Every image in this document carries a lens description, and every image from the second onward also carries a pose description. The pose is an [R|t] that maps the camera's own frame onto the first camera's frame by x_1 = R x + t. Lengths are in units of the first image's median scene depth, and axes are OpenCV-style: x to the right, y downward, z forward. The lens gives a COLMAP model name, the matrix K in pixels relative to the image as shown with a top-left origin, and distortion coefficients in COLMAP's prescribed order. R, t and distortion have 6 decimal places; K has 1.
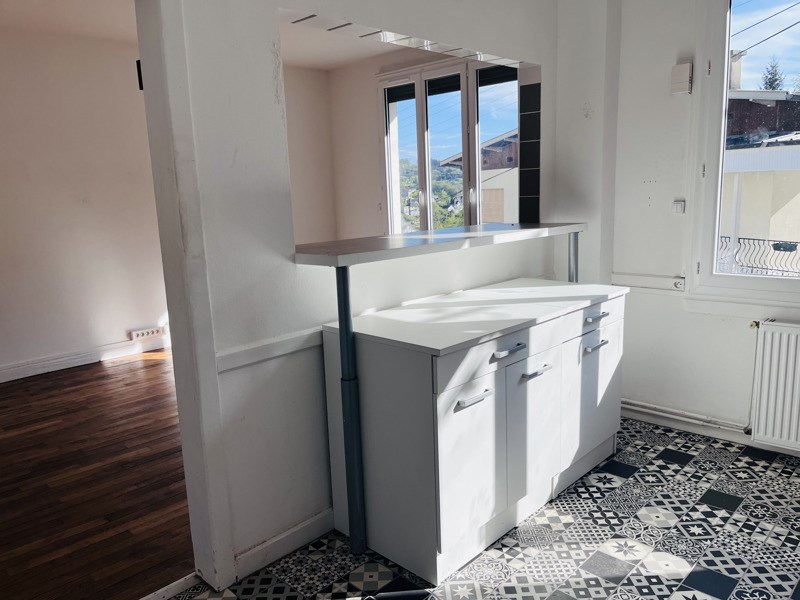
lens RADIAL K [[603.5, 0, 397.3], [0, 603.5, 298.8], [0, 0, 1]] dist [-0.015691, -0.005470]
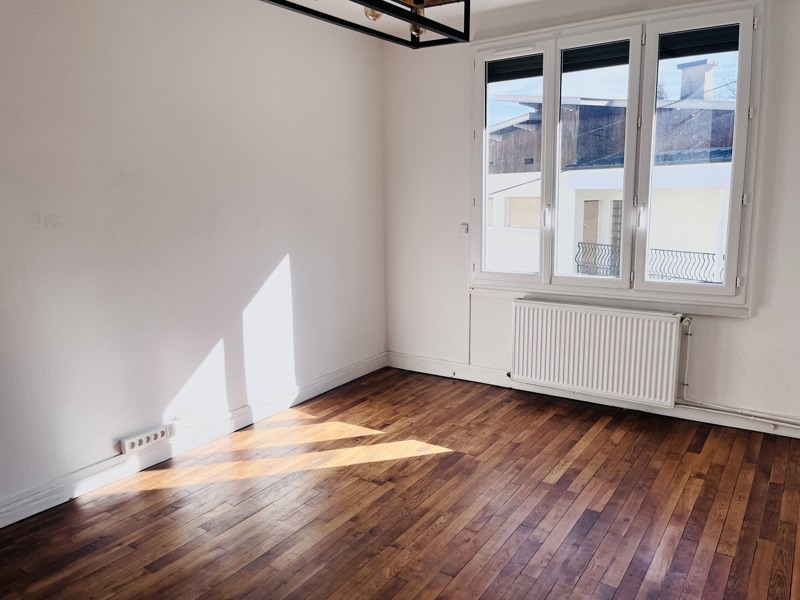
lens RADIAL K [[603.5, 0, 403.0], [0, 603.5, 300.6], [0, 0, 1]] dist [-0.015691, -0.005470]
pose [[0.983620, -0.017724, 0.179382, -0.267654], [0.019951, 0.999745, -0.010622, -0.069925], [-0.179148, 0.014027, 0.983722, 0.357171]]
